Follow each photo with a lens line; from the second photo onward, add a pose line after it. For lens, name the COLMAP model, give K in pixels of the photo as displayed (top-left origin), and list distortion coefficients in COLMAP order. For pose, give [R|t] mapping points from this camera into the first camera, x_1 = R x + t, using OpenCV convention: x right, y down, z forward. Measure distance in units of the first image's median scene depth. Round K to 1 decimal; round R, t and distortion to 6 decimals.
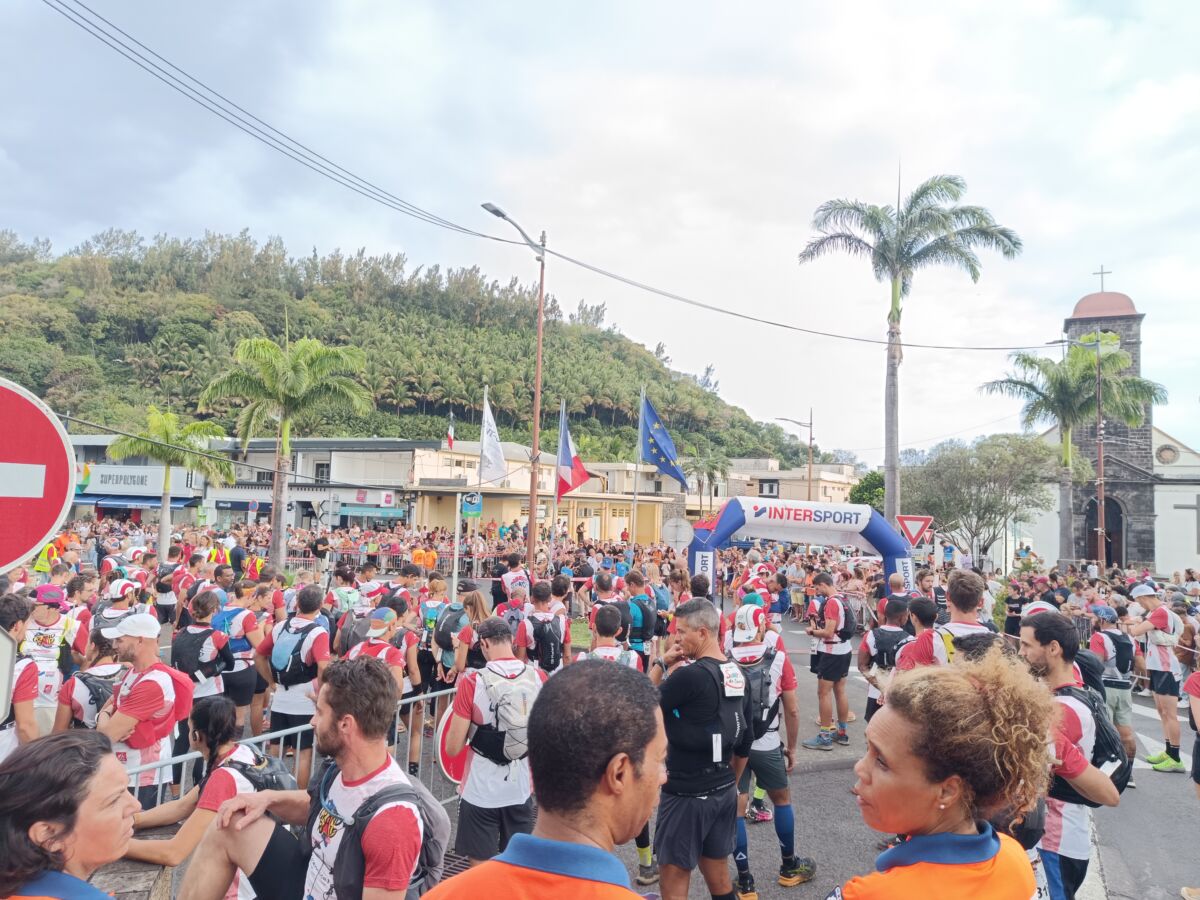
lens RADIAL K [[820.1, 0, 600.0], [0, 820.1, 450.0], [0, 0, 1]] dist [0.001808, -0.082492]
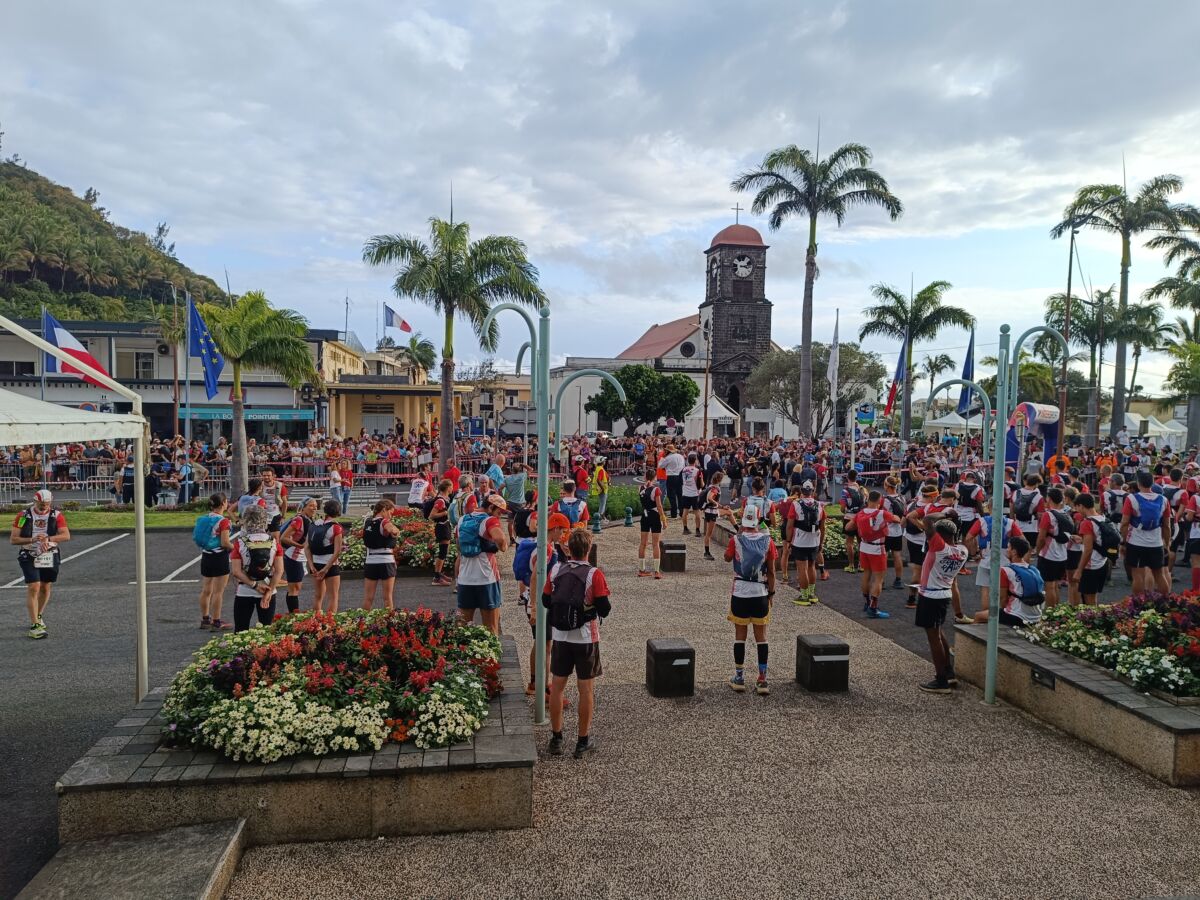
lens RADIAL K [[844.5, 0, 566.5], [0, 844.5, 432.8], [0, 0, 1]] dist [0.005745, -0.018951]
pose [[0.752425, -0.049799, 0.656793, -0.309105], [-0.034791, 0.992741, 0.115128, -0.007433], [-0.657758, -0.109476, 0.745231, 0.089197]]
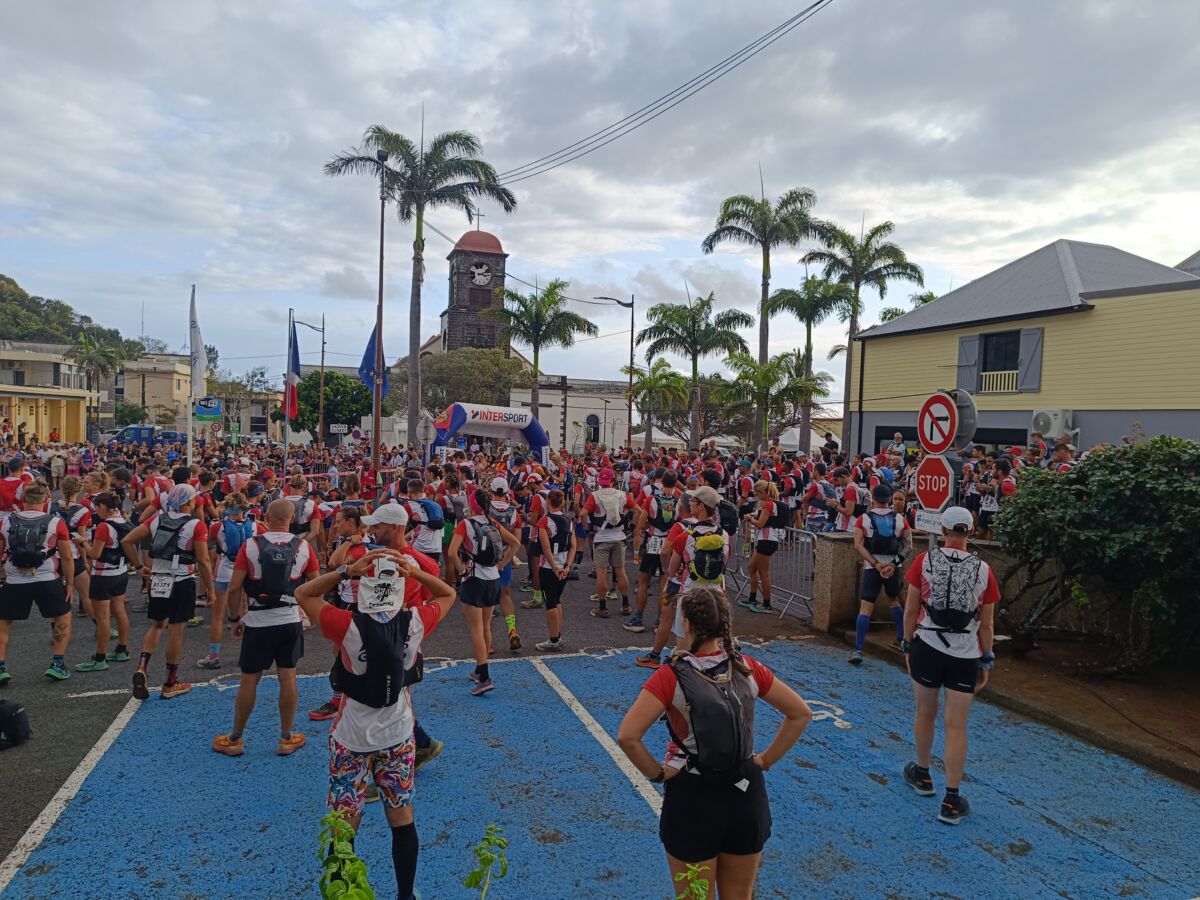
lens RADIAL K [[845.4, 0, 600.0], [0, 845.4, 450.0], [0, 0, 1]] dist [0.025915, -0.047611]
pose [[0.635621, -0.042668, 0.770821, -0.174574], [-0.059072, 0.992856, 0.103669, -0.004739], [-0.769738, -0.111429, 0.628560, 0.001595]]
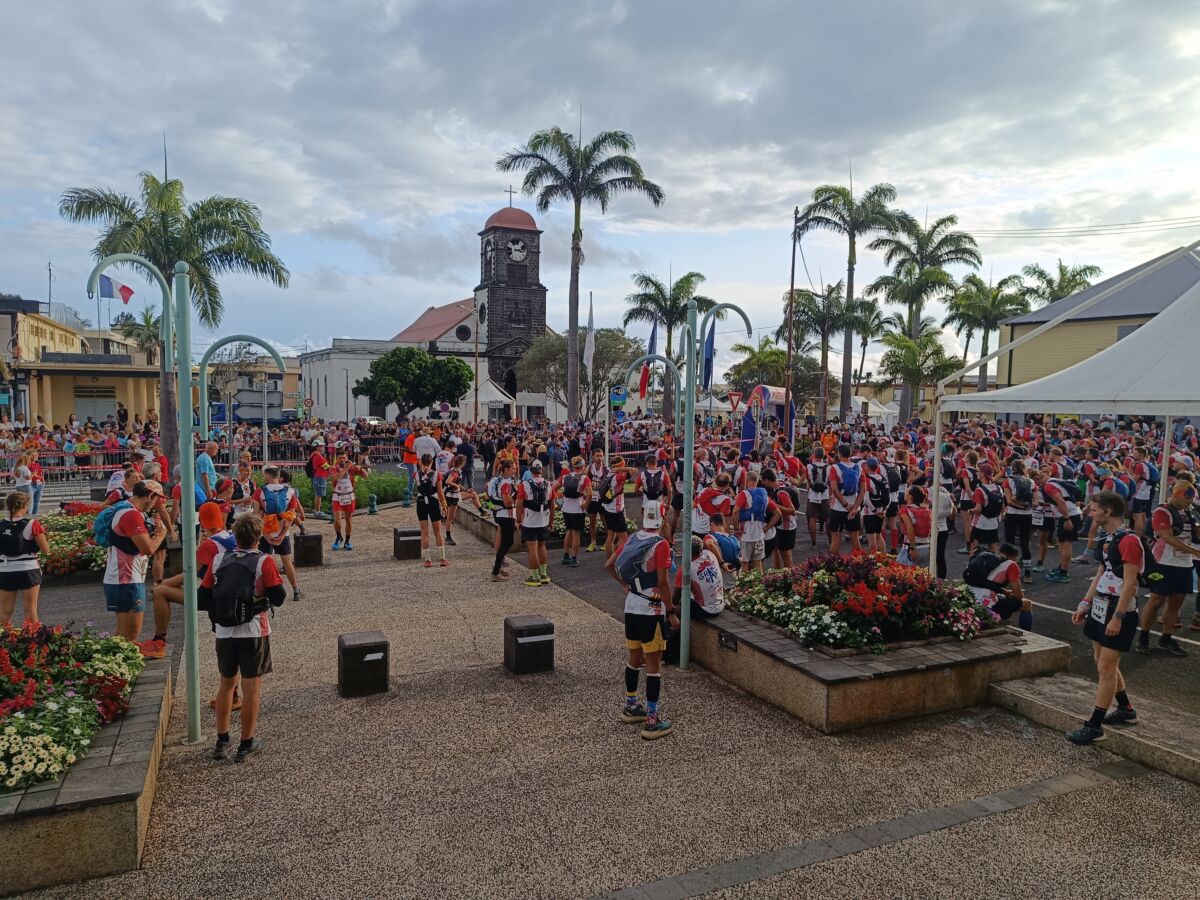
lens RADIAL K [[845.4, 0, 600.0], [0, 845.4, 450.0], [0, 0, 1]] dist [0.025915, -0.047611]
pose [[0.536160, -0.087619, 0.839557, -0.295134], [-0.055300, 0.988816, 0.138512, -0.005908], [-0.842303, -0.120693, 0.525318, 0.083916]]
